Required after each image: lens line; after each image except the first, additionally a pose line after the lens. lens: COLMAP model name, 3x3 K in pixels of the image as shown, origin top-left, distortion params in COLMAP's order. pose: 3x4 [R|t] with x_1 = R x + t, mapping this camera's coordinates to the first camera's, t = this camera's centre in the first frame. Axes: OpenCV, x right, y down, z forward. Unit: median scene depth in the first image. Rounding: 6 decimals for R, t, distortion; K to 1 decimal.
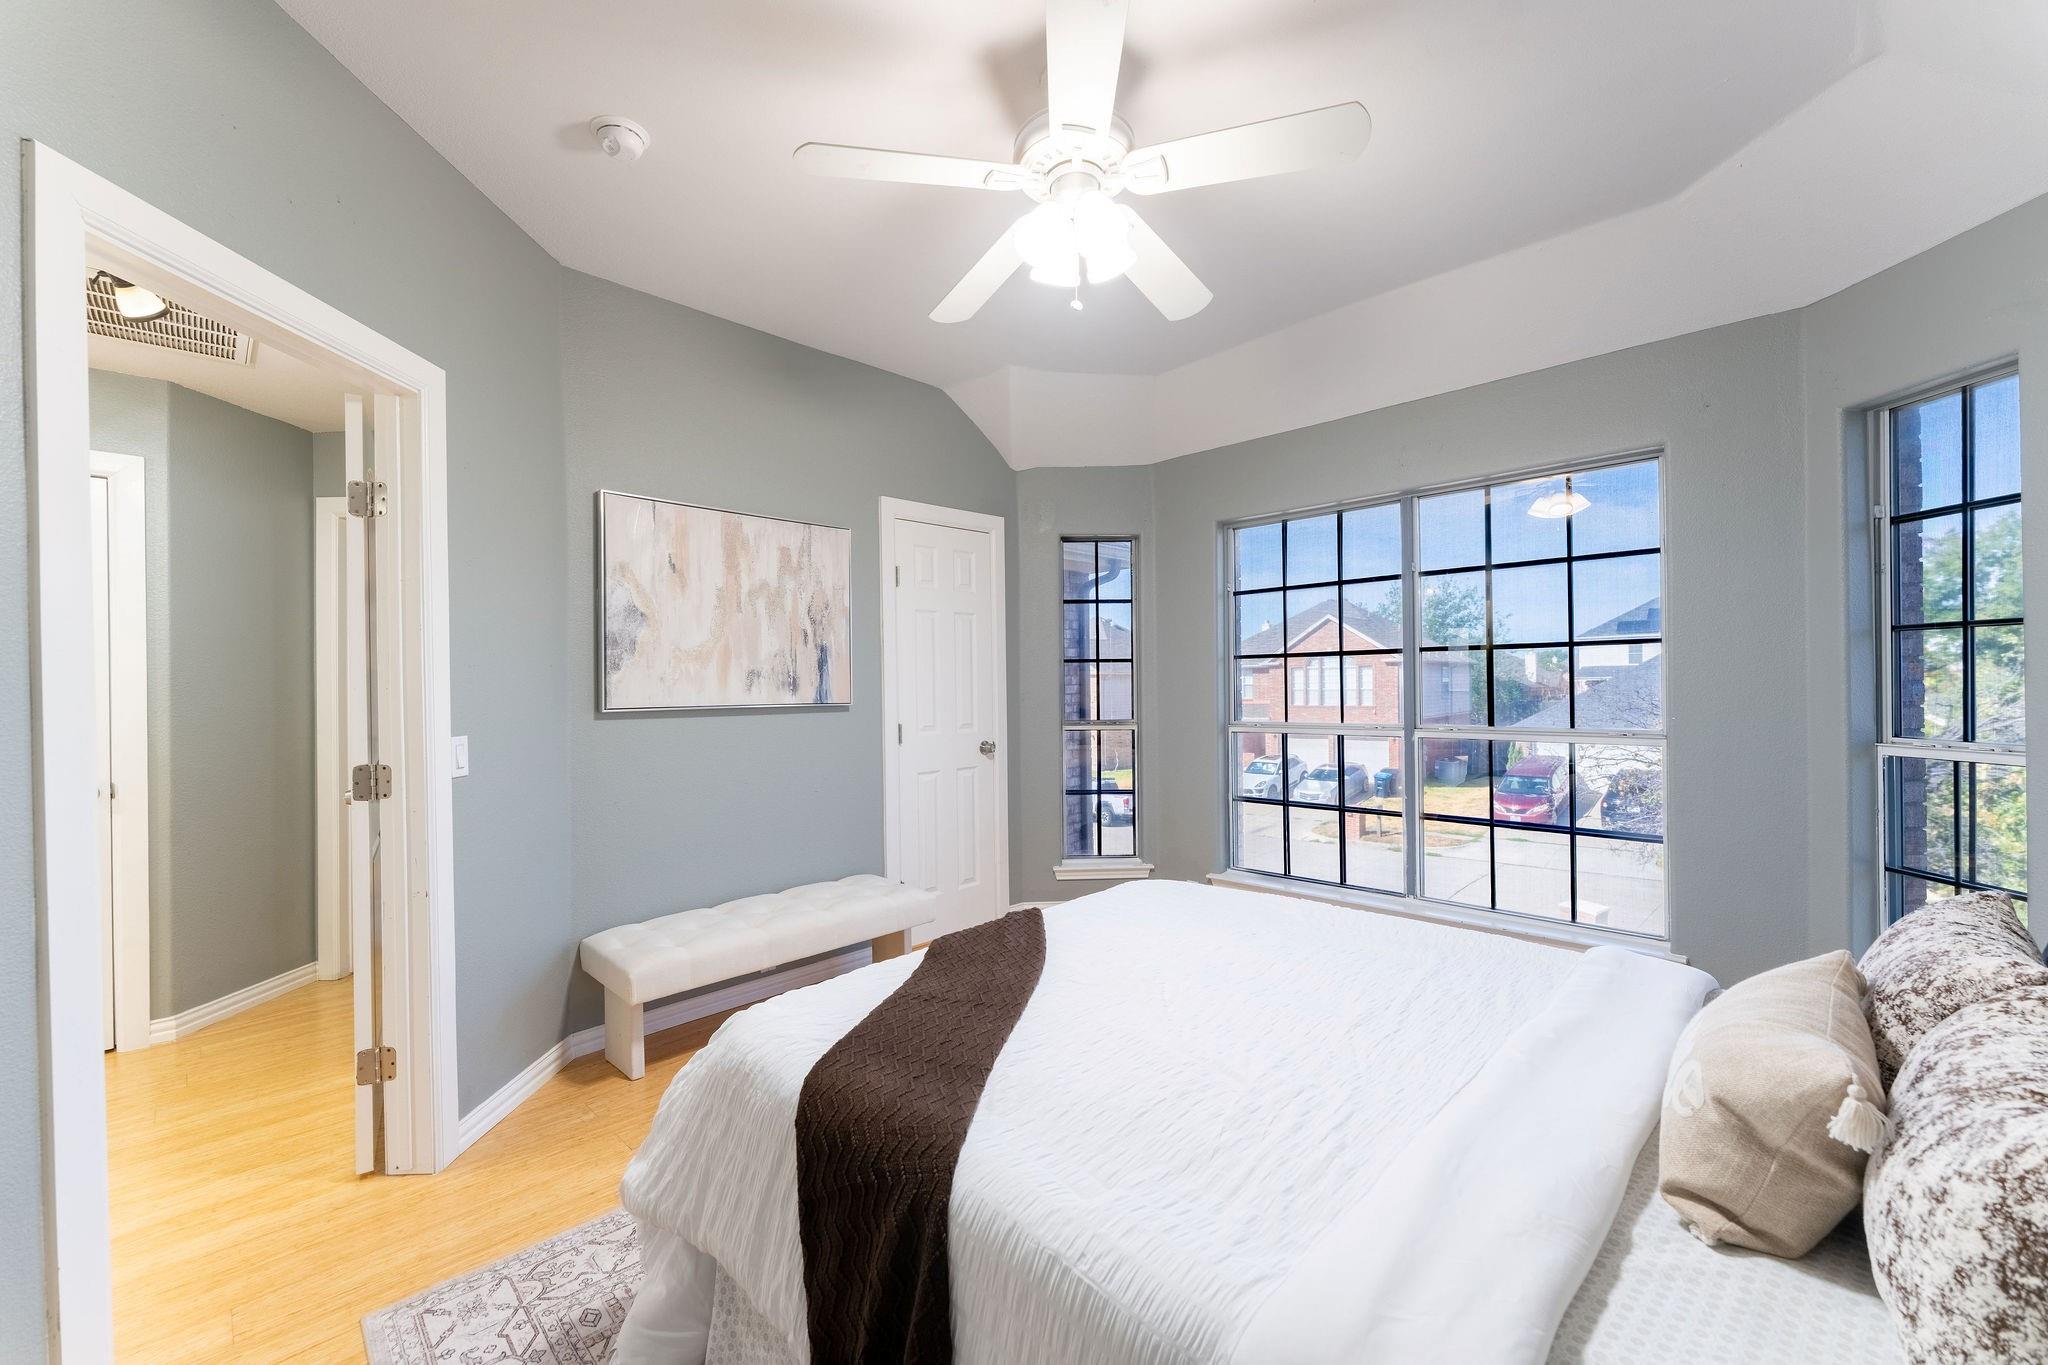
lens RADIAL K [[824.1, 0, 1037.1], [0, 824.1, 685.4], [0, 0, 1]] dist [-0.000310, -0.000720]
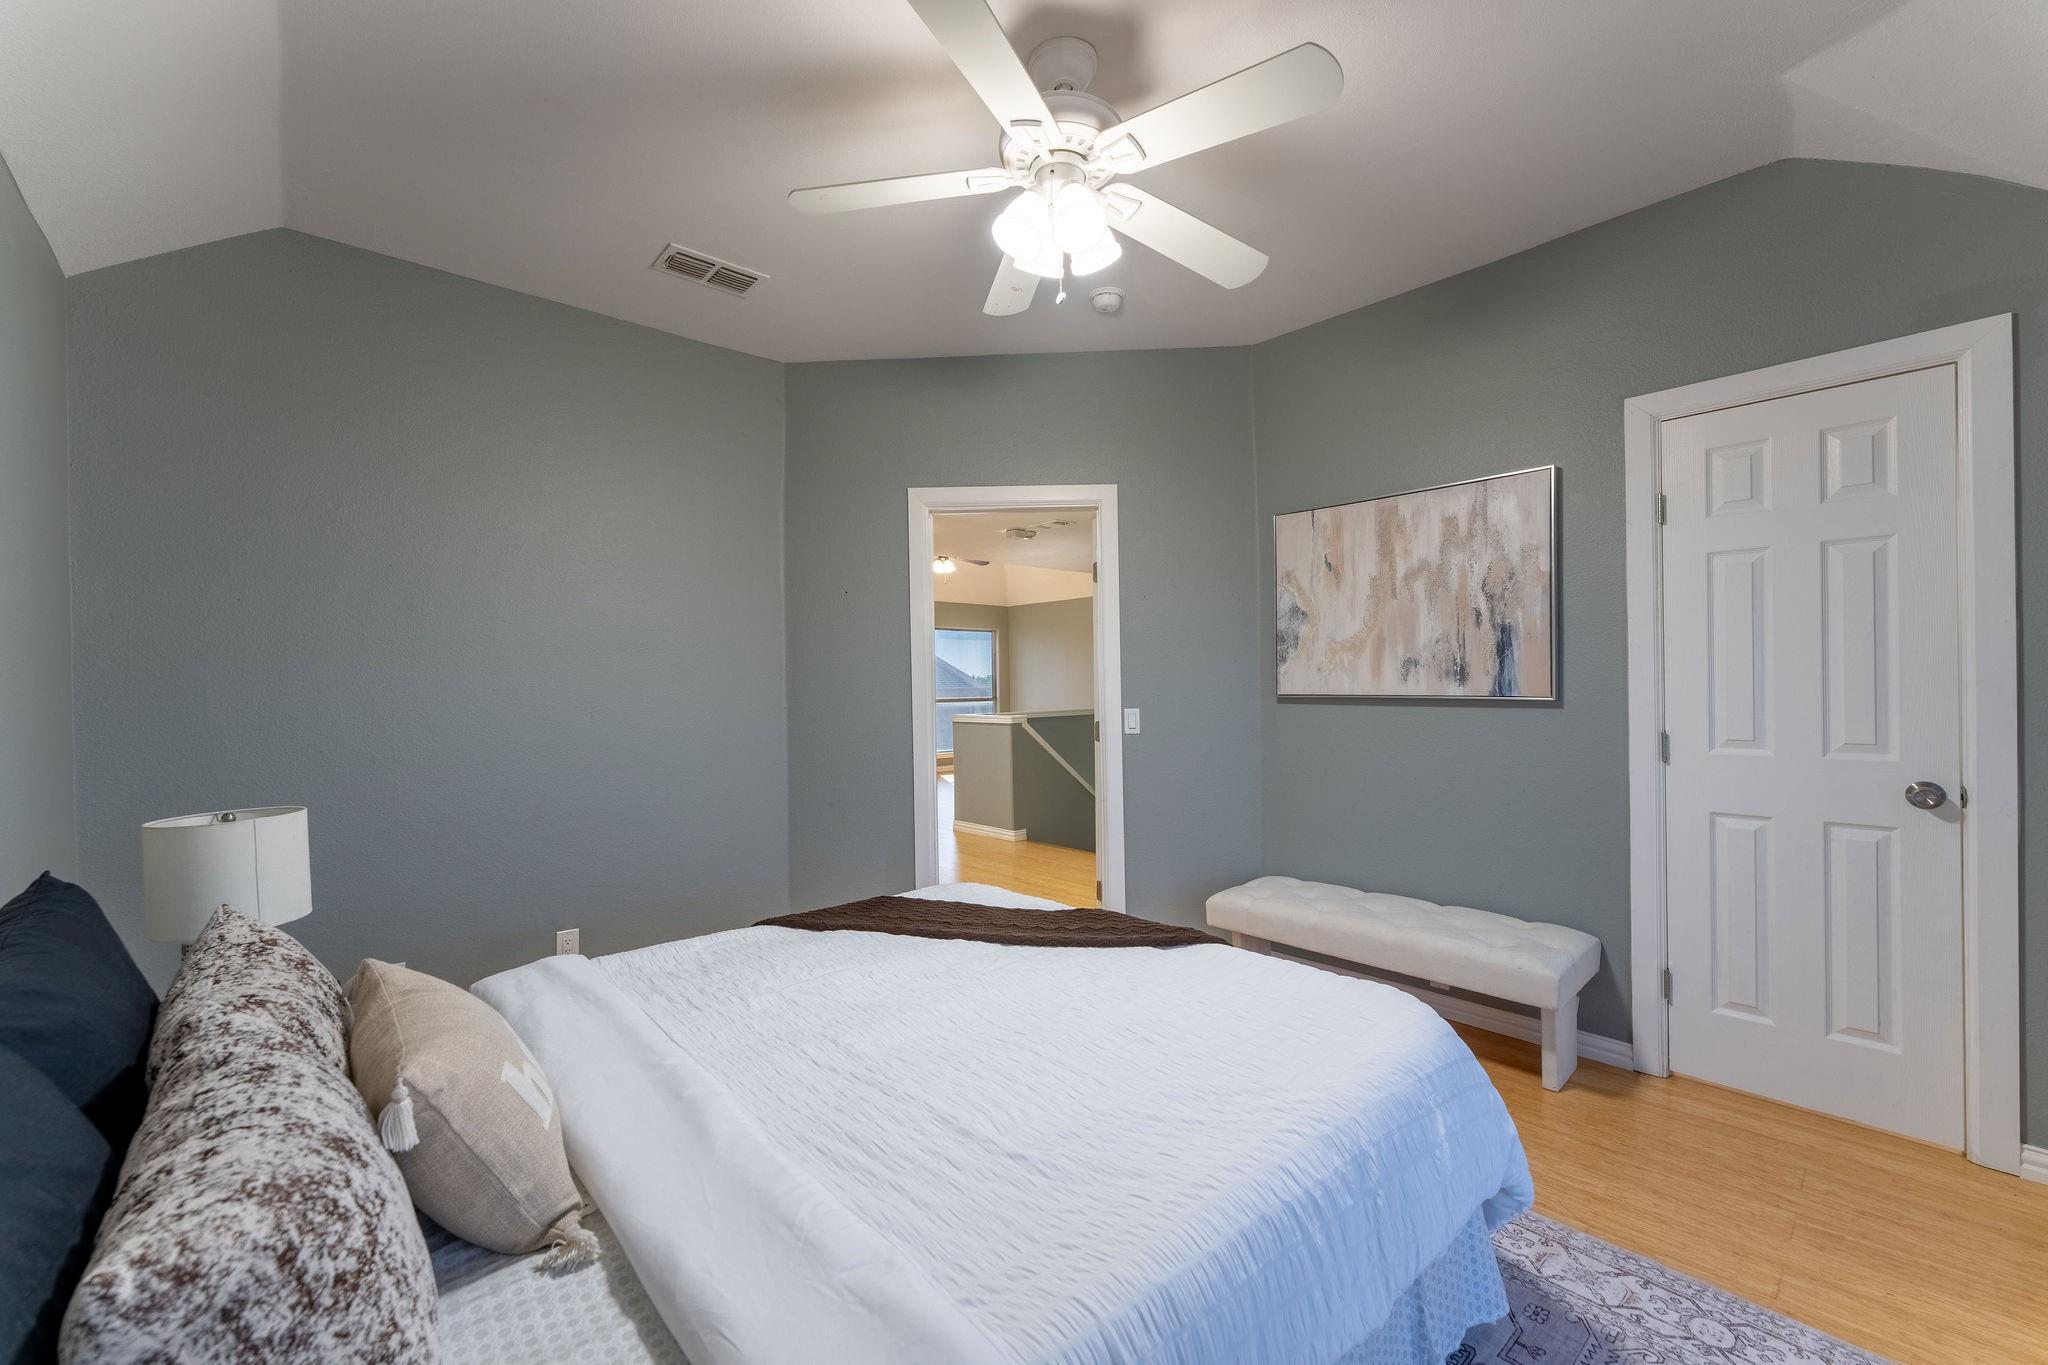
lens RADIAL K [[824.1, 0, 1032.2], [0, 824.1, 689.5], [0, 0, 1]] dist [-0.000310, -0.000720]
pose [[-0.061744, 0.026804, -0.997732, 0.610074], [0.013513, 0.999570, 0.026017, -0.013203], [0.998001, -0.011876, -0.062079, 0.618053]]
